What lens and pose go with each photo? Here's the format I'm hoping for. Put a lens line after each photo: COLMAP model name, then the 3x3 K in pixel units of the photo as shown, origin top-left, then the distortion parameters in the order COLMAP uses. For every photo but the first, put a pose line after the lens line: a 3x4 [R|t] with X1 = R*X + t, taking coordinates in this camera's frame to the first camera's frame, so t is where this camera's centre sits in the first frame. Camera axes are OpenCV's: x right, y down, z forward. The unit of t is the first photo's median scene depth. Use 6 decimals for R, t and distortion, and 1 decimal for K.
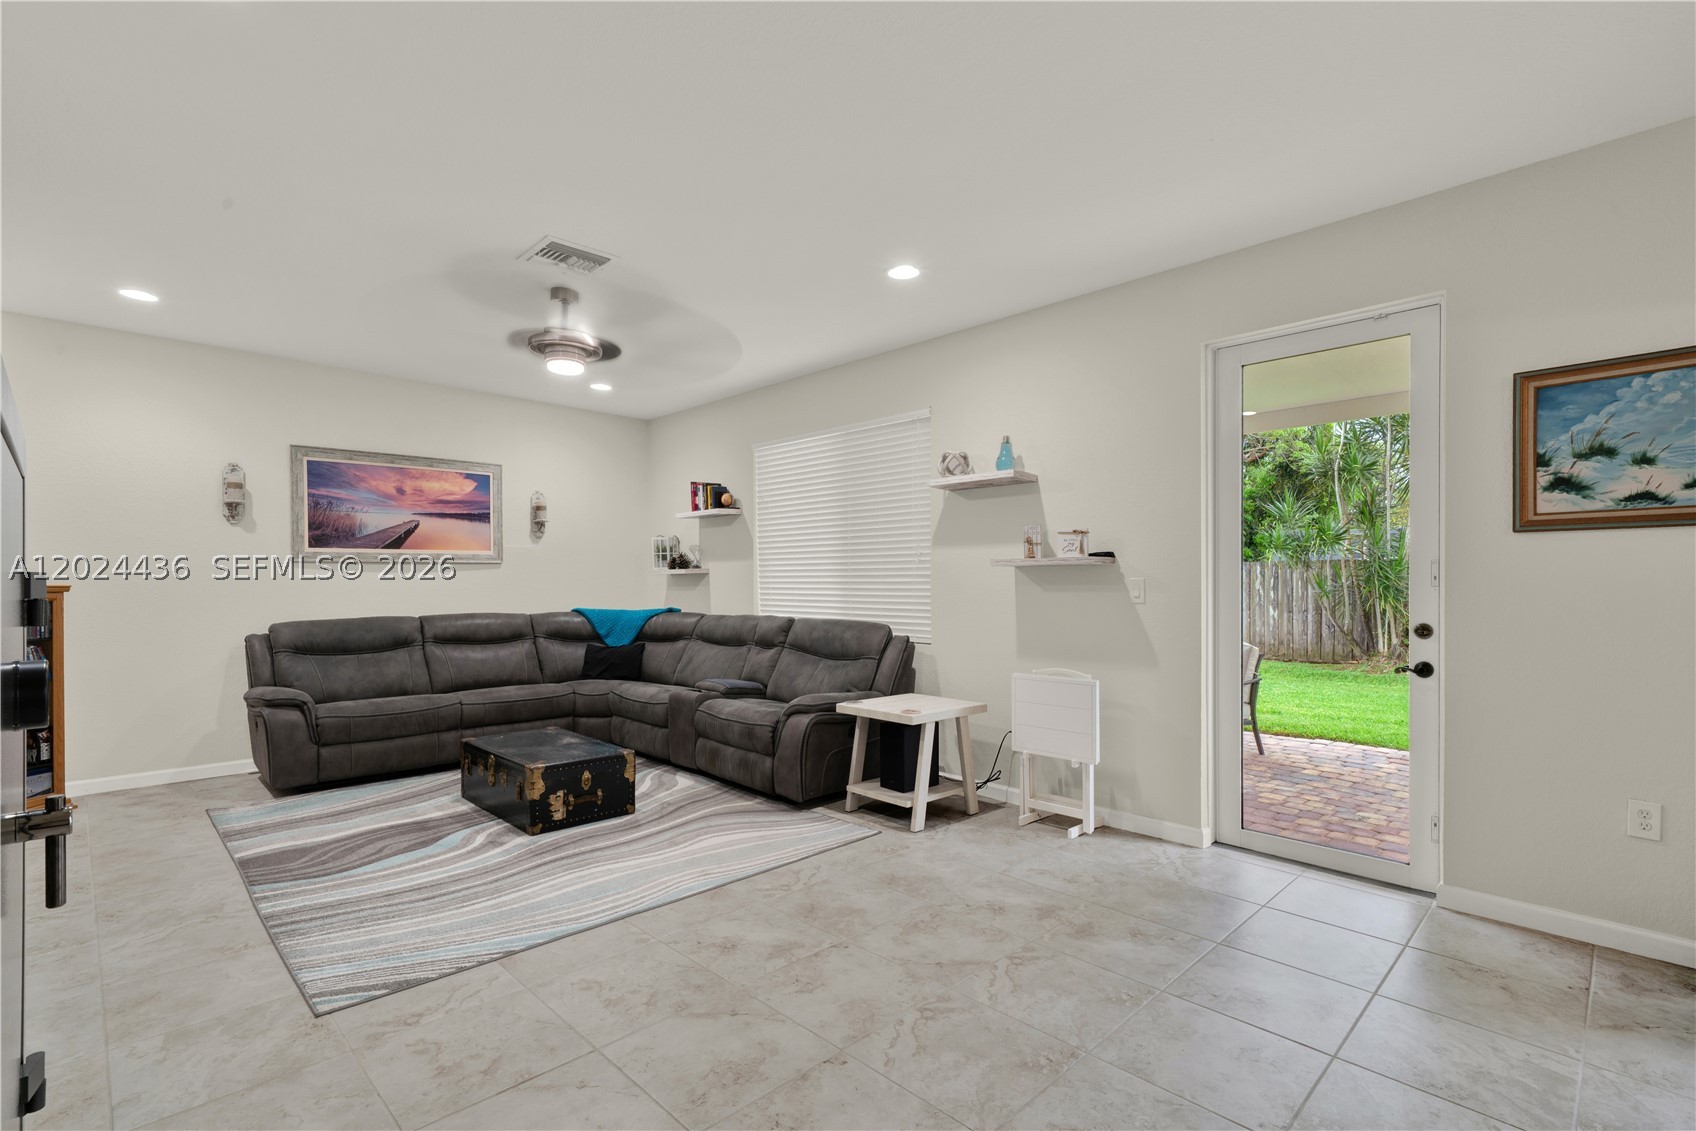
lens RADIAL K [[779.6, 0, 848.0], [0, 779.6, 590.1], [0, 0, 1]] dist [0.001875, 0.000337]
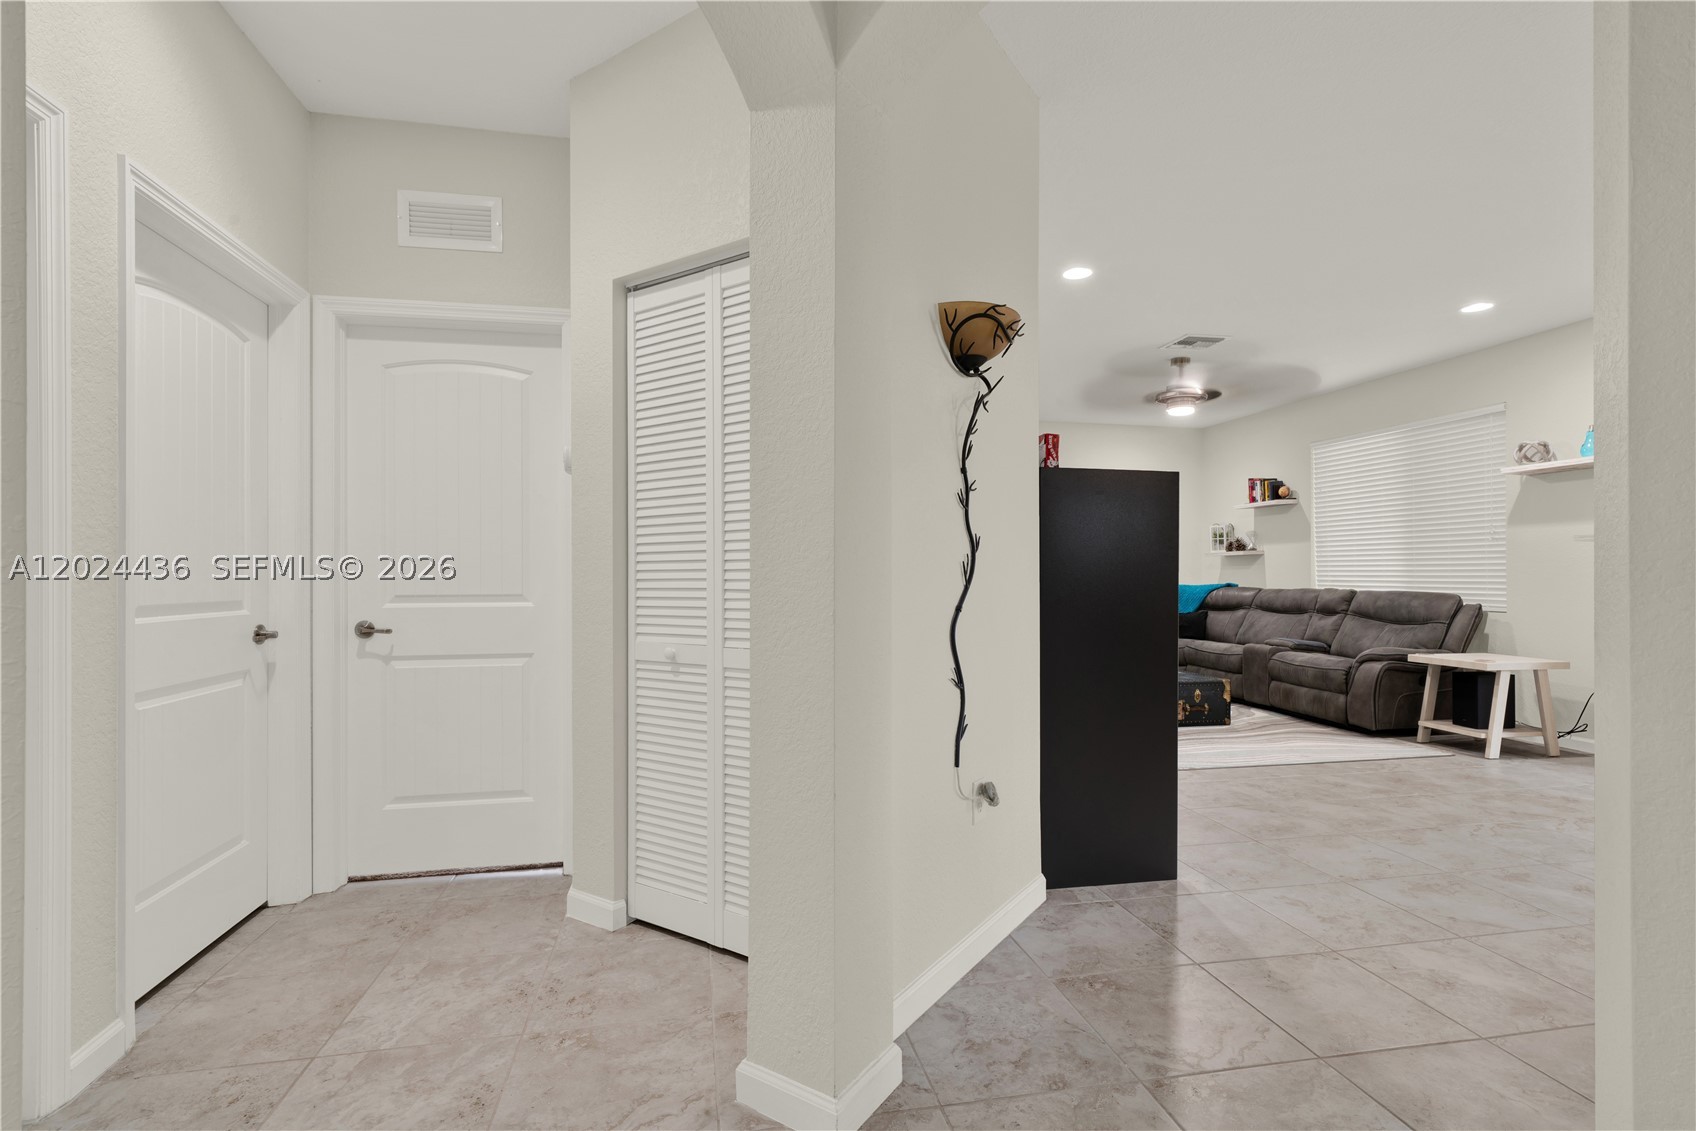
lens RADIAL K [[793.3, 0, 845.6], [0, 793.3, 574.6], [0, 0, 1]] dist [-0.000924, -0.000282]
pose [[0.831533, -0.000098, -0.555476, -0.051576], [-0.003553, 0.999979, -0.005495, 0.024846], [0.555465, 0.006542, 0.831514, -0.488825]]
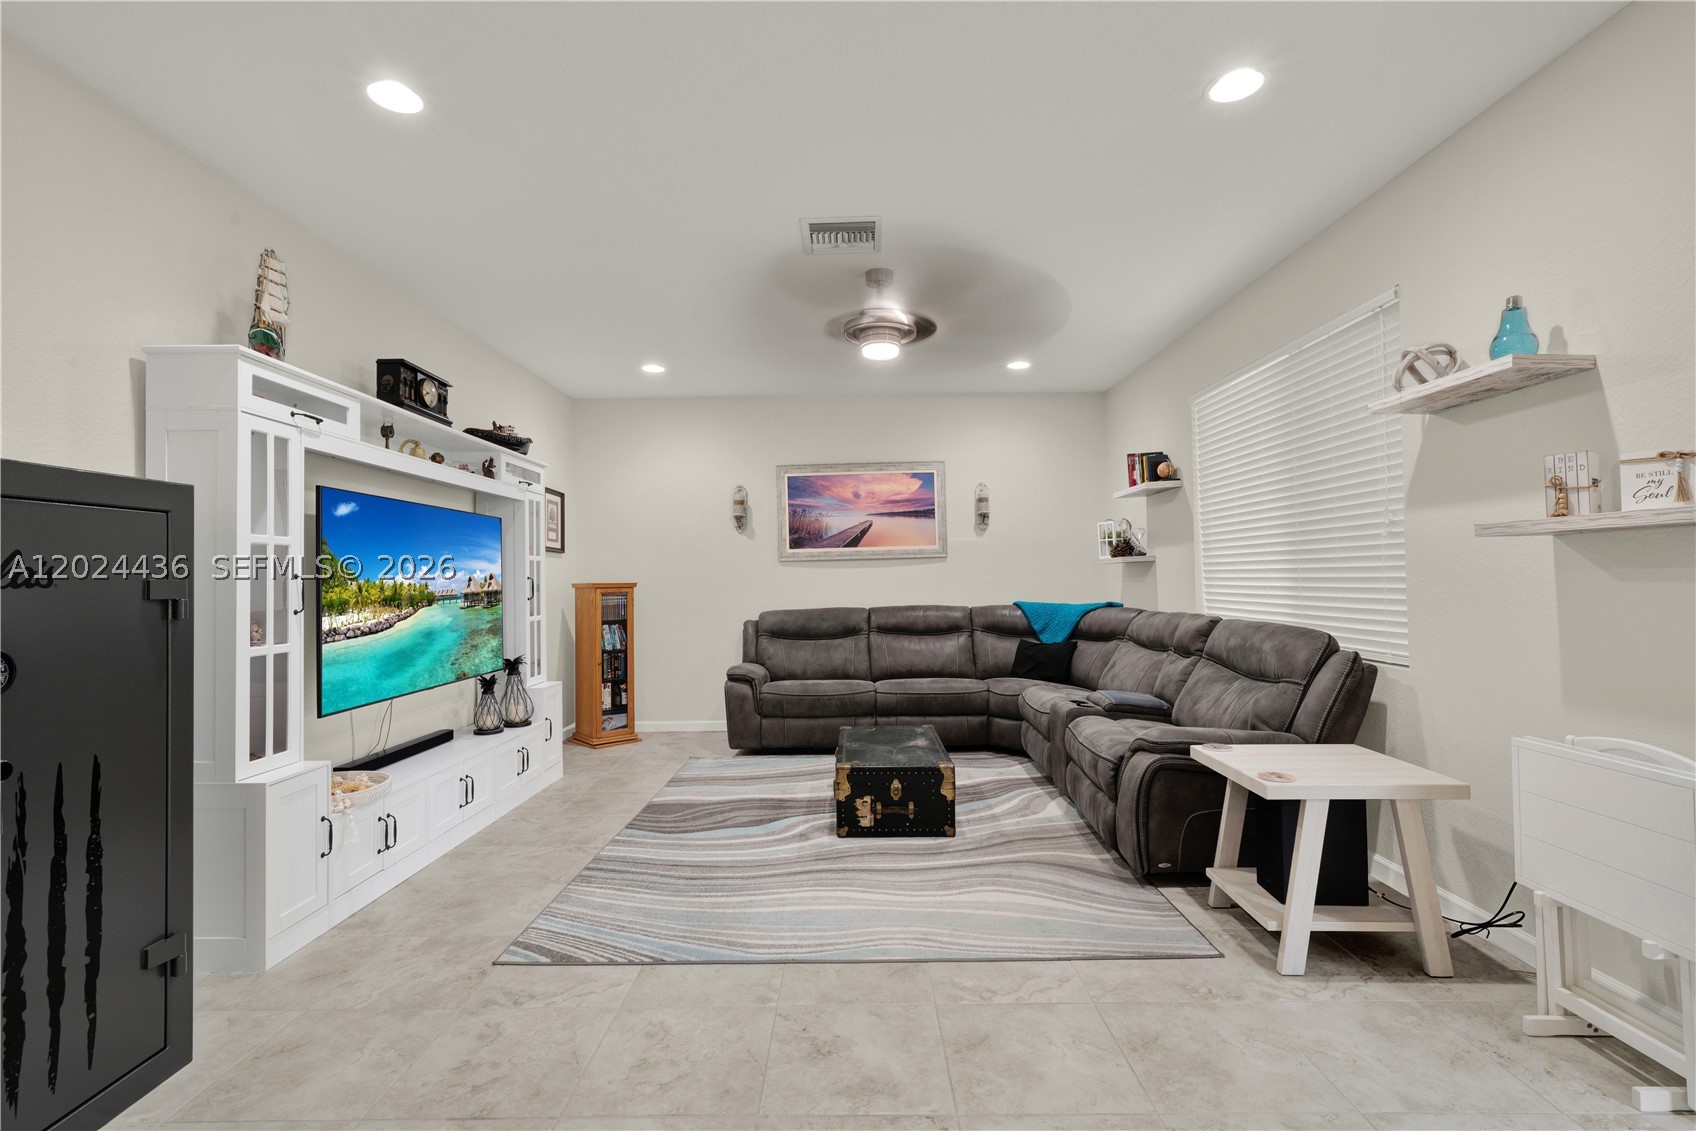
lens RADIAL K [[759.1, 0, 848.0], [0, 759.1, 565.5], [0, 0, 1]] dist [0.001562, 0.000490]
pose [[0.707687, -0.022894, -0.706155, 0.222425], [0.009293, 0.999690, -0.023098, -0.001448], [0.706465, 0.009783, 0.707681, 0.267995]]
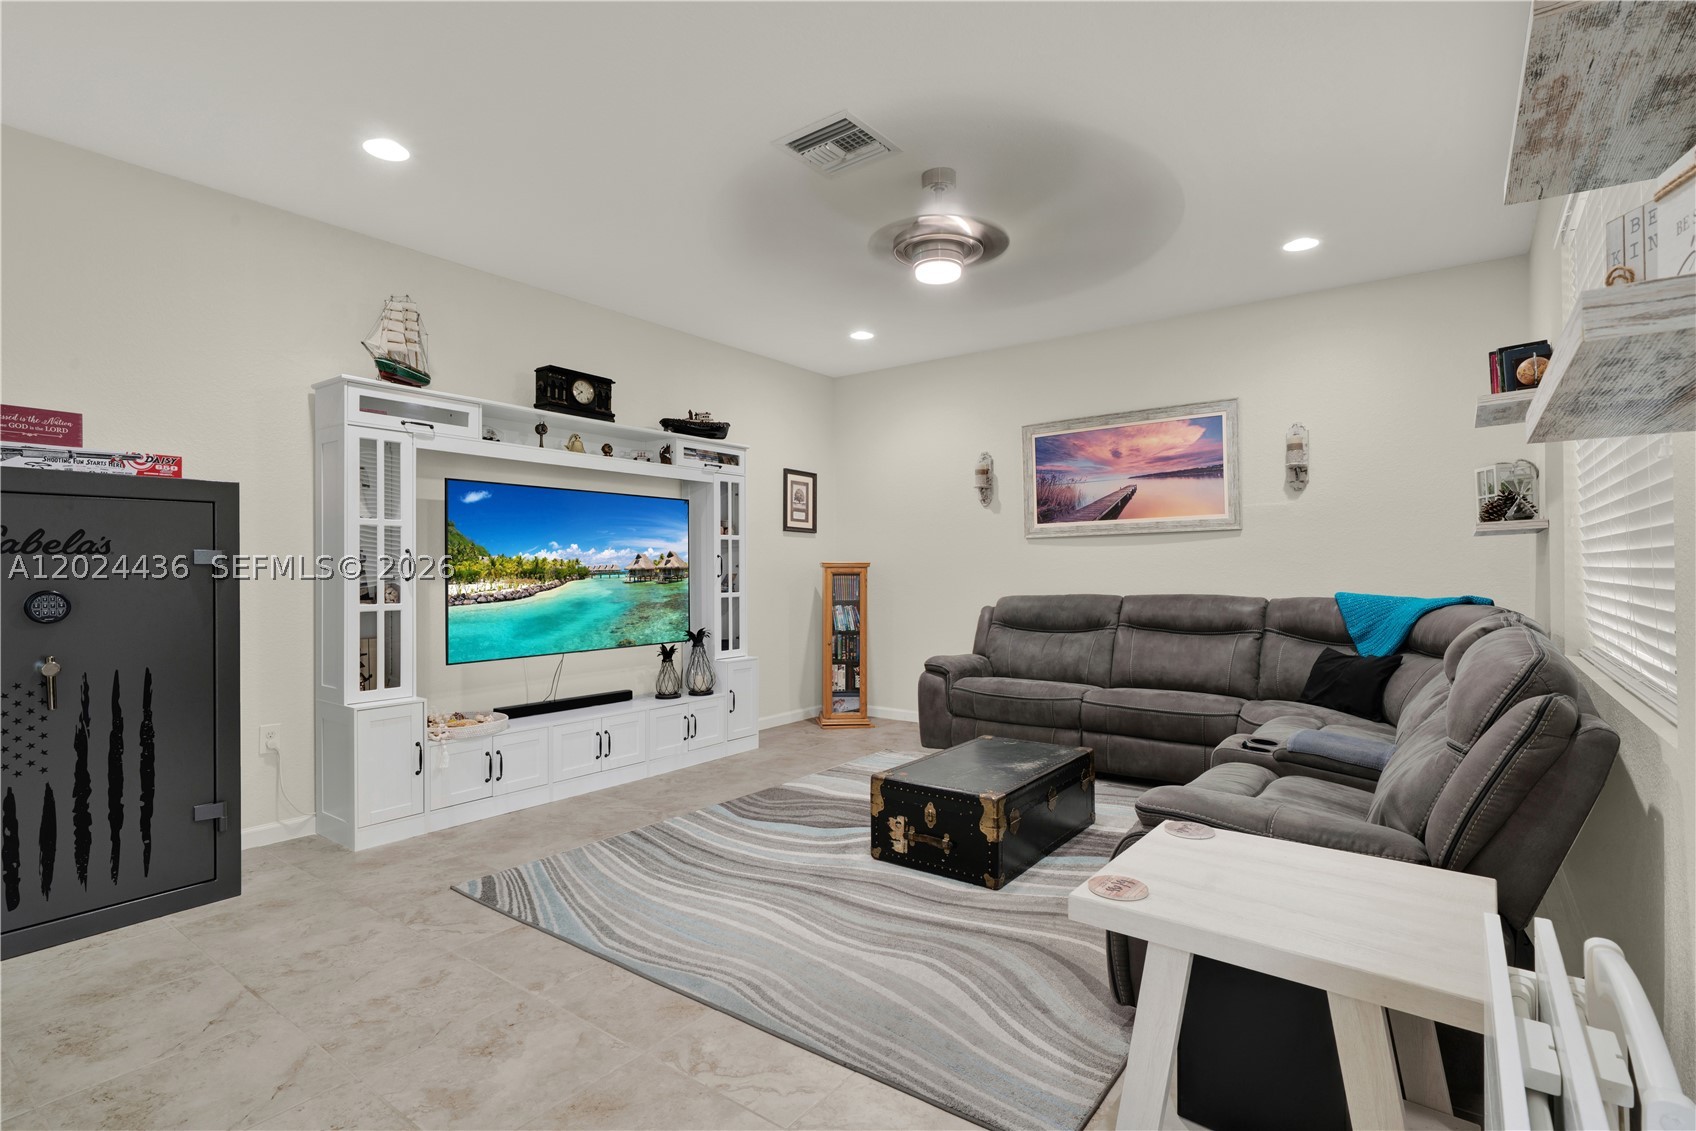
lens RADIAL K [[812.8, 0, 846.8], [0, 812.8, 570.6], [0, 0, 1]] dist [-0.000664, -0.000273]
pose [[0.155008, -0.000533, -0.987913, 0.353212], [-0.000980, 0.999999, -0.000693, 0.008177], [0.987913, 0.001076, 0.155008, 0.669046]]
